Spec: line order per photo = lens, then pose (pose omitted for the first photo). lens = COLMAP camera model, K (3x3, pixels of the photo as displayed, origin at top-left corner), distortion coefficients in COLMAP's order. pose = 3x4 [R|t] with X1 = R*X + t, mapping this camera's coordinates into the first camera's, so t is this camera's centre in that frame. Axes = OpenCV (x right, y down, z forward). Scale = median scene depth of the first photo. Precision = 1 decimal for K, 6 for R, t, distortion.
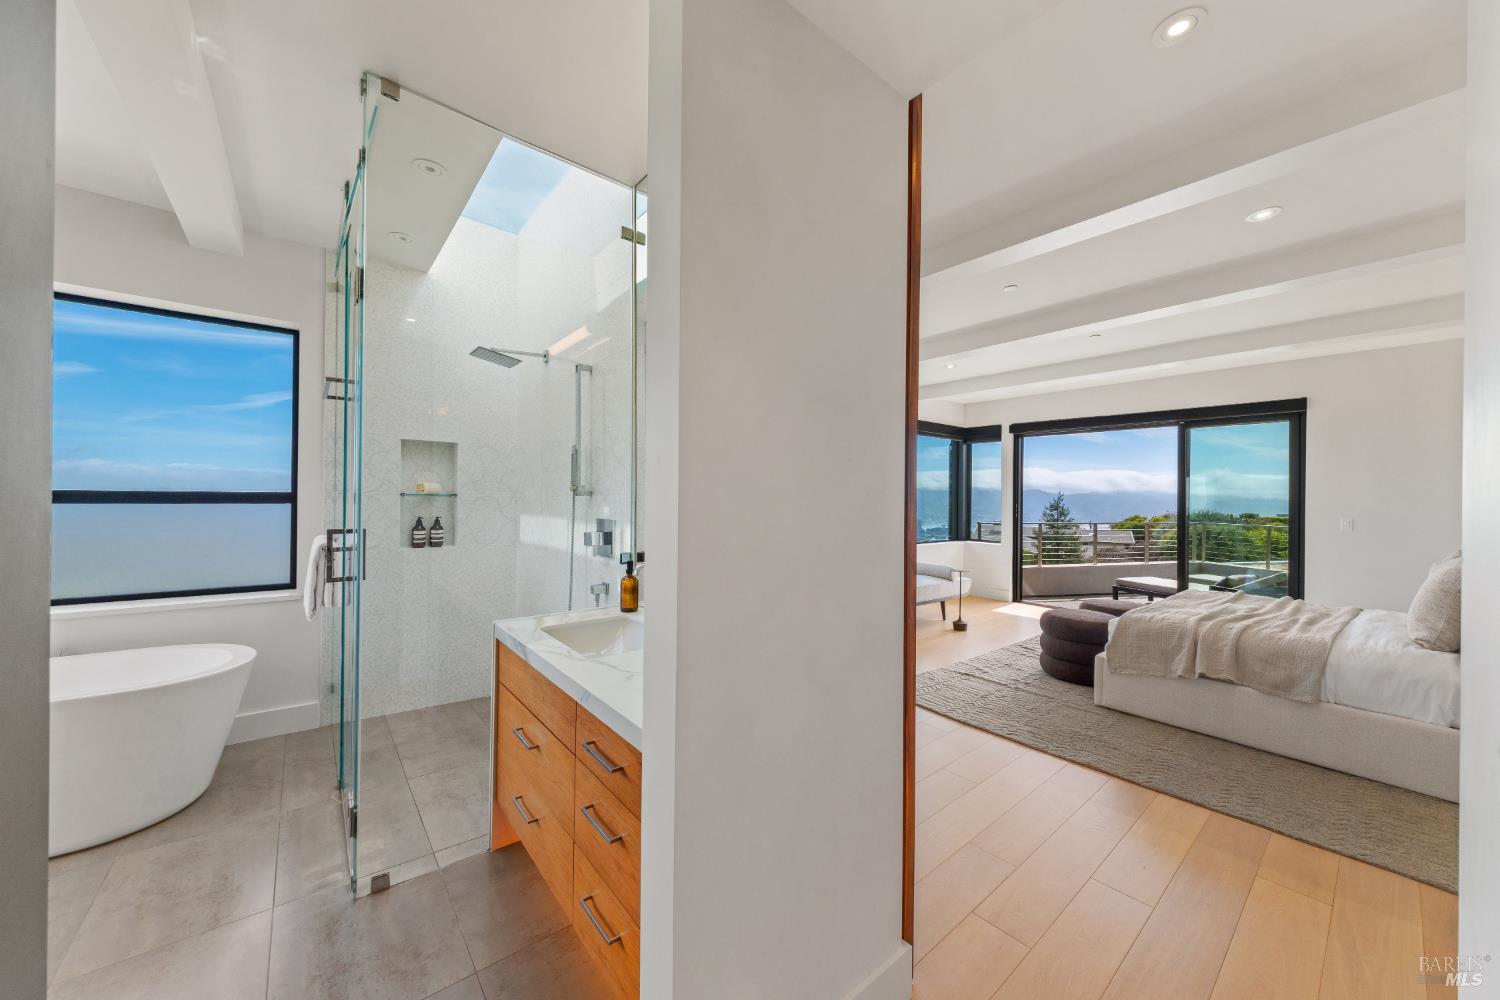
lens RADIAL K [[538.4, 0, 754.2], [0, 538.4, 490.5], [0, 0, 1]] dist [-0.002928, -0.000190]
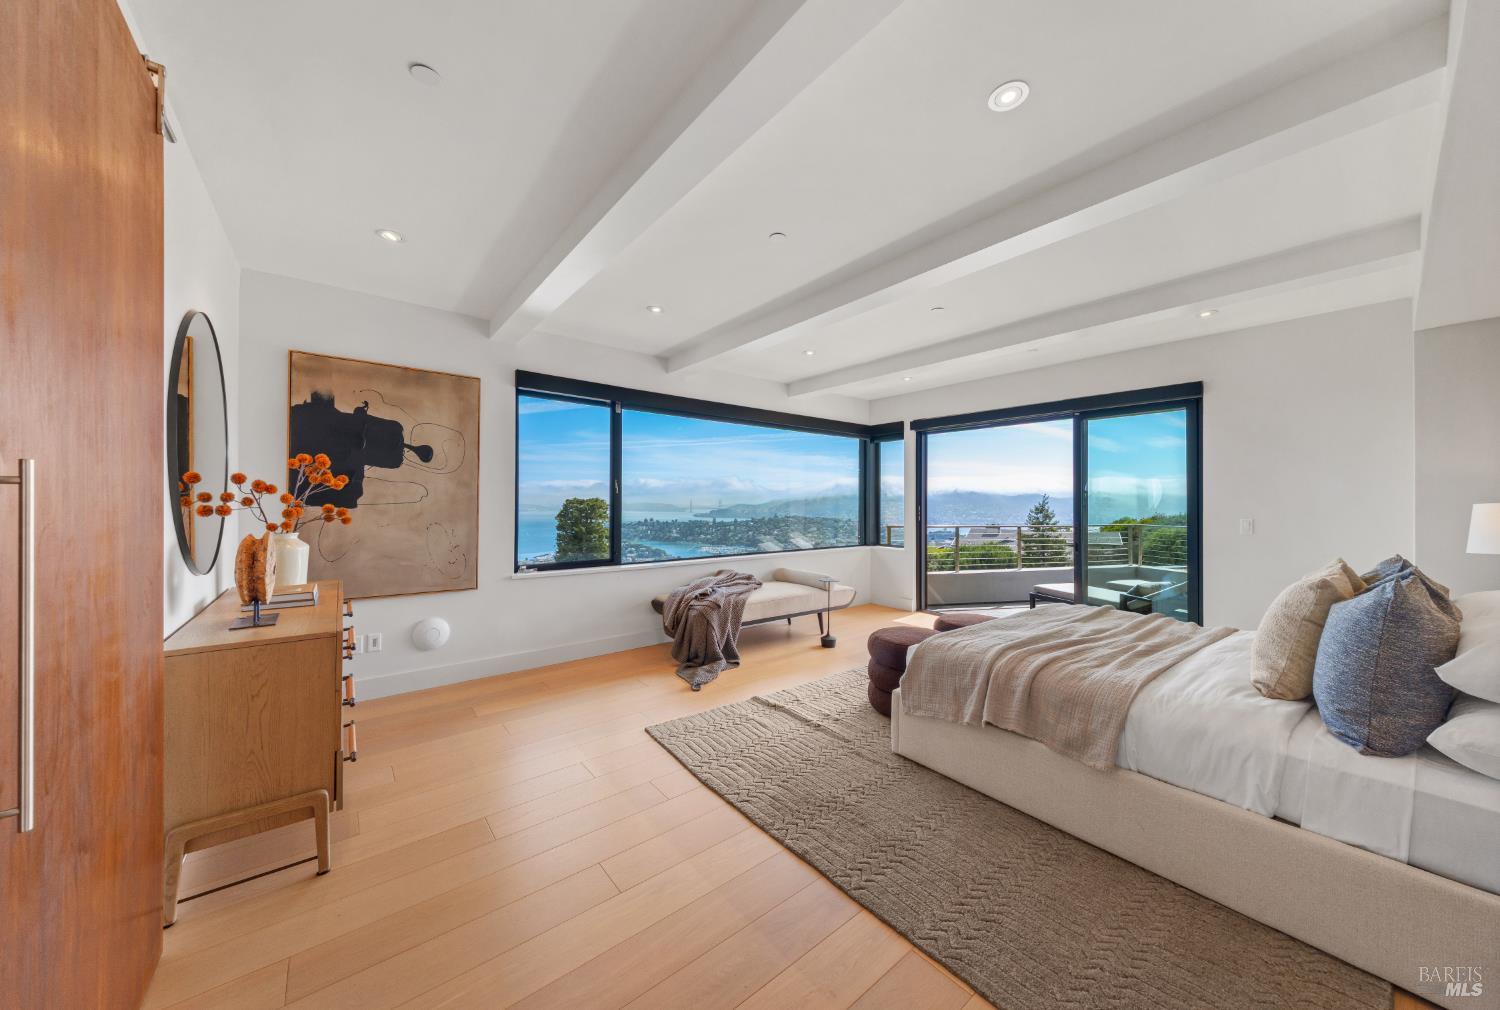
lens RADIAL K [[510.2, 0, 757.4], [0, 510.2, 493.1], [0, 0, 1]] dist [-0.008330, -0.000595]
pose [[0.999875, -0.007824, -0.013753, 0.280257], [0.007715, 0.999939, -0.007939, 0.009501], [0.013815, 0.007832, 0.999874, 0.145858]]
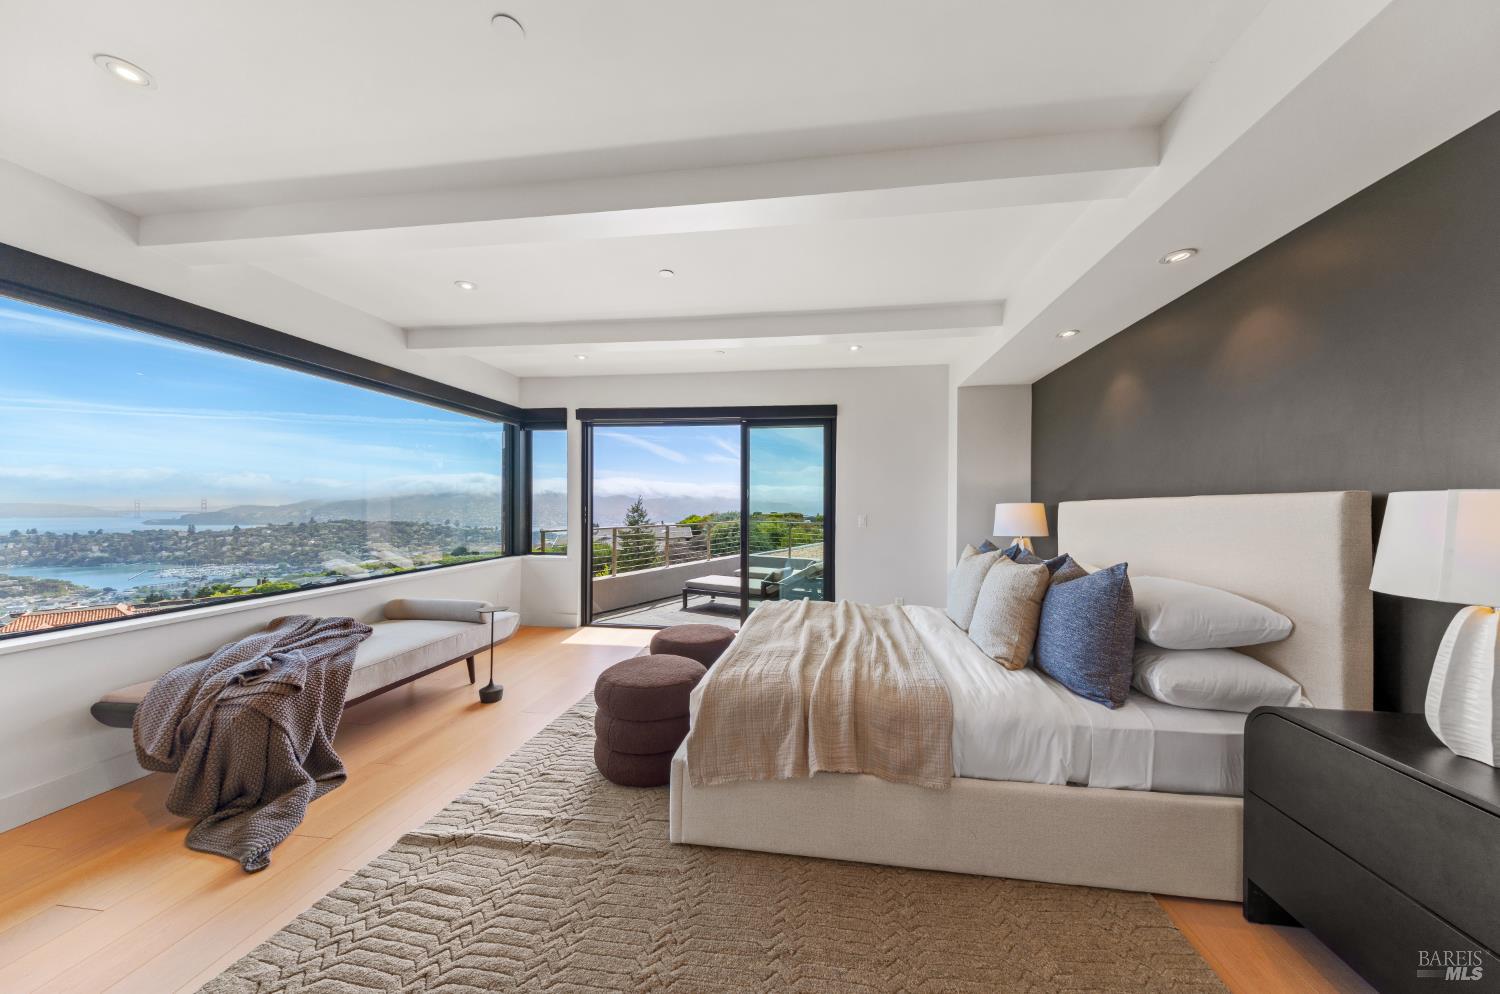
lens RADIAL K [[495.8, 0, 760.7], [0, 495.8, 503.0], [0, 0, 1]] dist [0.000936, -0.001483]
pose [[0.728779, -0.008242, 0.684699, 0.211283], [-0.001390, 0.999908, 0.013516, 0.010969], [-0.684748, -0.010802, 0.728700, 0.340192]]
